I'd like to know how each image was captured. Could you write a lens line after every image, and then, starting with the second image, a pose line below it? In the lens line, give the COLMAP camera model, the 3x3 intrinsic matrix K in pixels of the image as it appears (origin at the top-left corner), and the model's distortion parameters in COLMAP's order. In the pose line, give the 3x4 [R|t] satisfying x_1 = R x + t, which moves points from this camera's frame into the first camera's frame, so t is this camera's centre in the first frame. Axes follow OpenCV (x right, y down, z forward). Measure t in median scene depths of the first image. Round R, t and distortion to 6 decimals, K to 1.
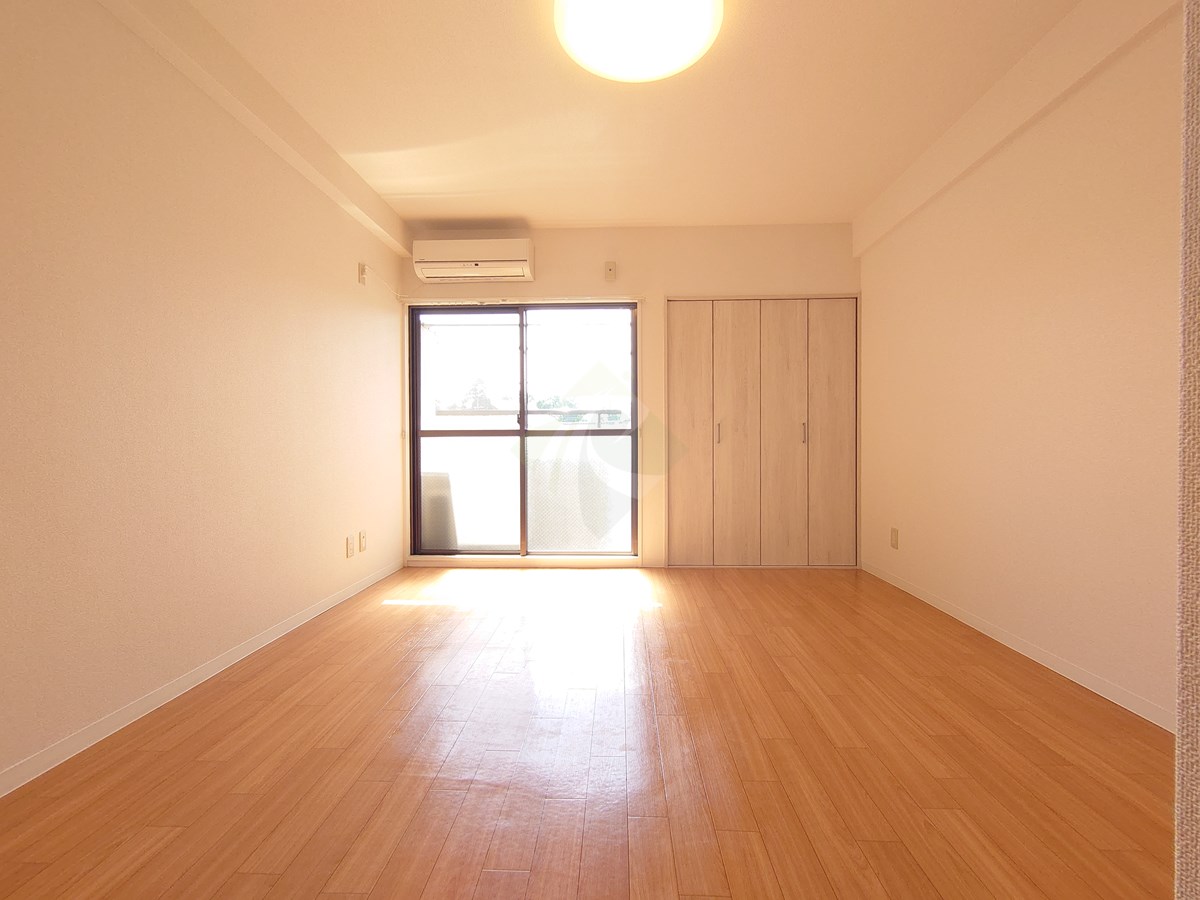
lens RADIAL K [[519.3, 0, 600.0], [0, 519.3, 450.0], [0, 0, 1]] dist [0.001997, -0.000129]
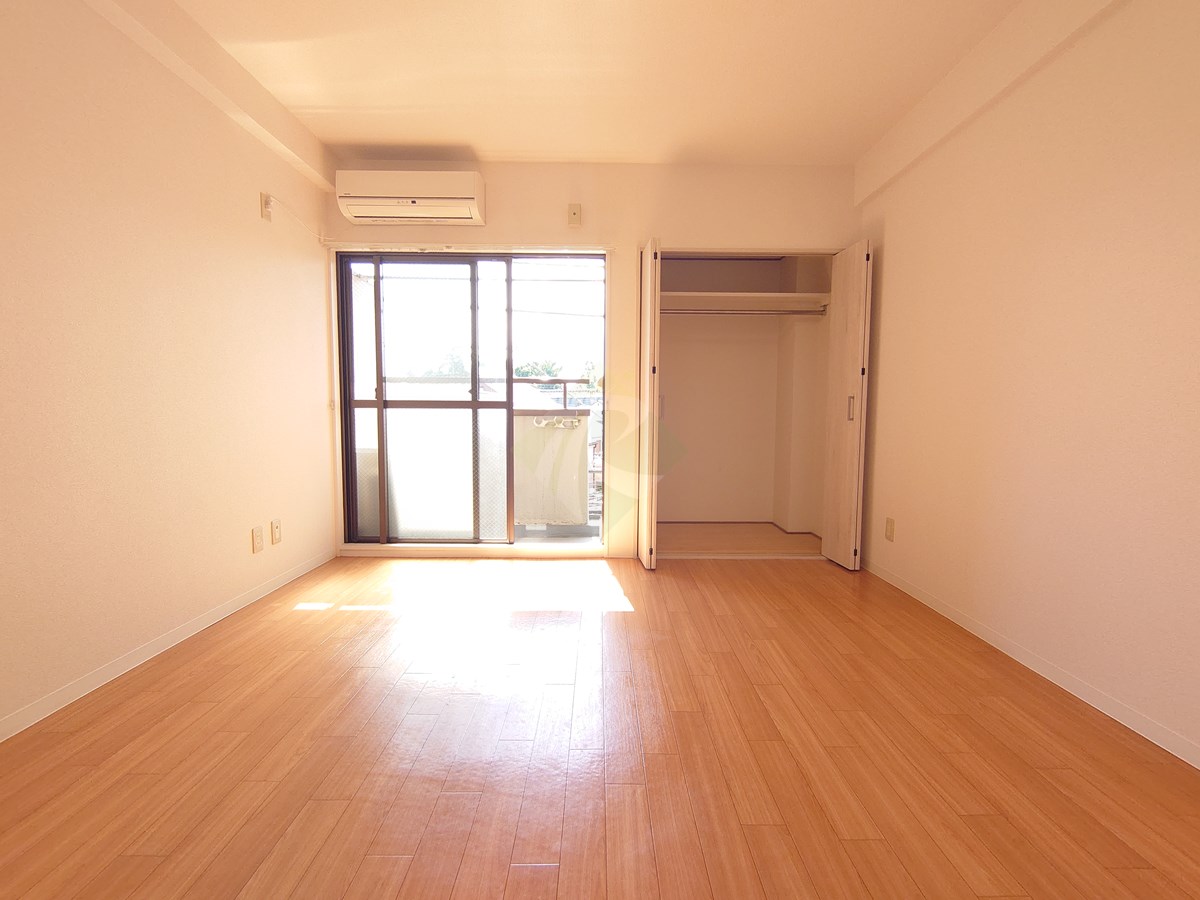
lens RADIAL K [[519.3, 0, 600.0], [0, 519.3, 450.0], [0, 0, 1]] dist [0.001997, -0.000129]
pose [[0.999112, 0.008581, 0.041257, 0.037958], [-0.011091, 0.998077, 0.060987, -0.016808], [-0.040654, -0.061390, 0.997286, 0.161860]]
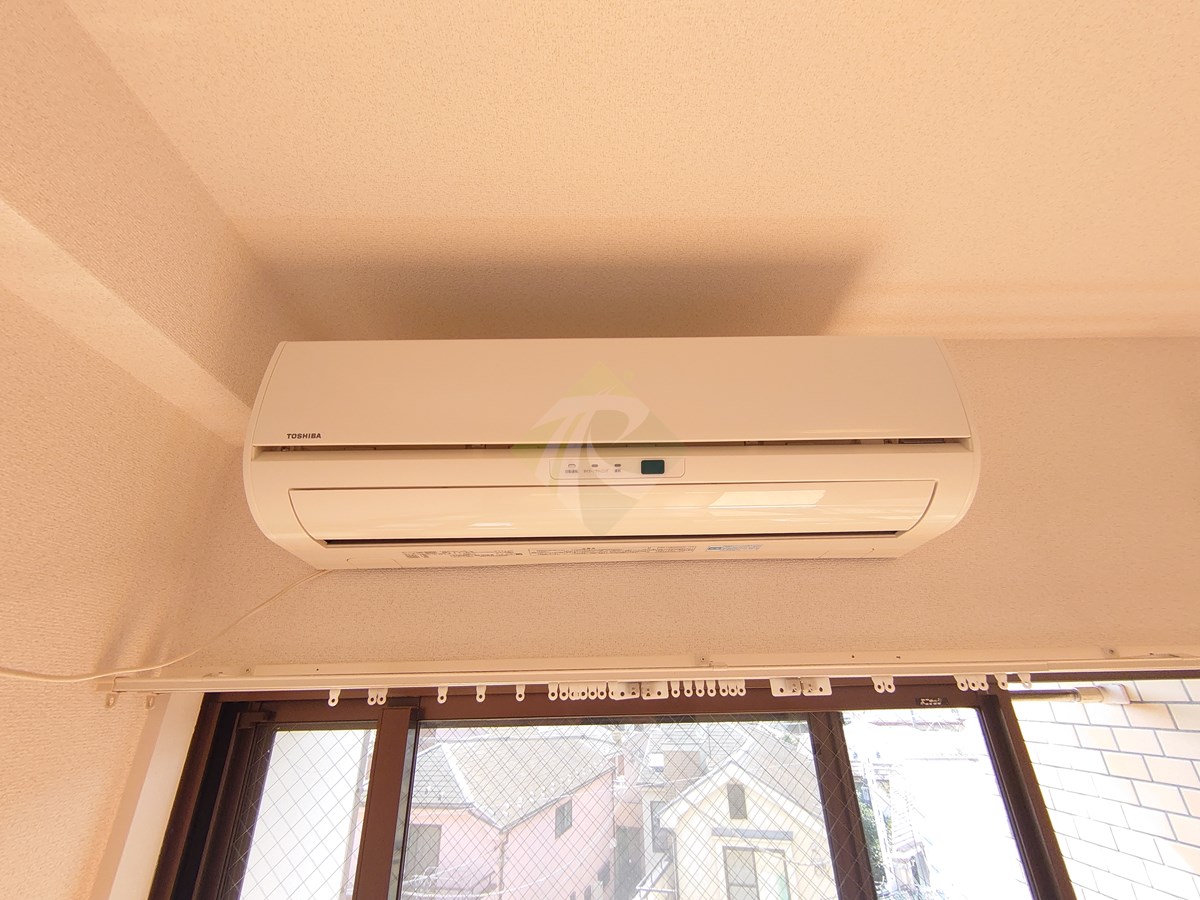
lens RADIAL K [[519.3, 0, 600.0], [0, 519.3, 450.0], [0, 0, 1]] dist [0.001997, -0.000129]
pose [[0.998420, 0.006855, 0.055769, -0.327204], [0.018526, 0.896869, -0.441909, -0.363916], [-0.053046, 0.442244, 0.895325, 1.067841]]
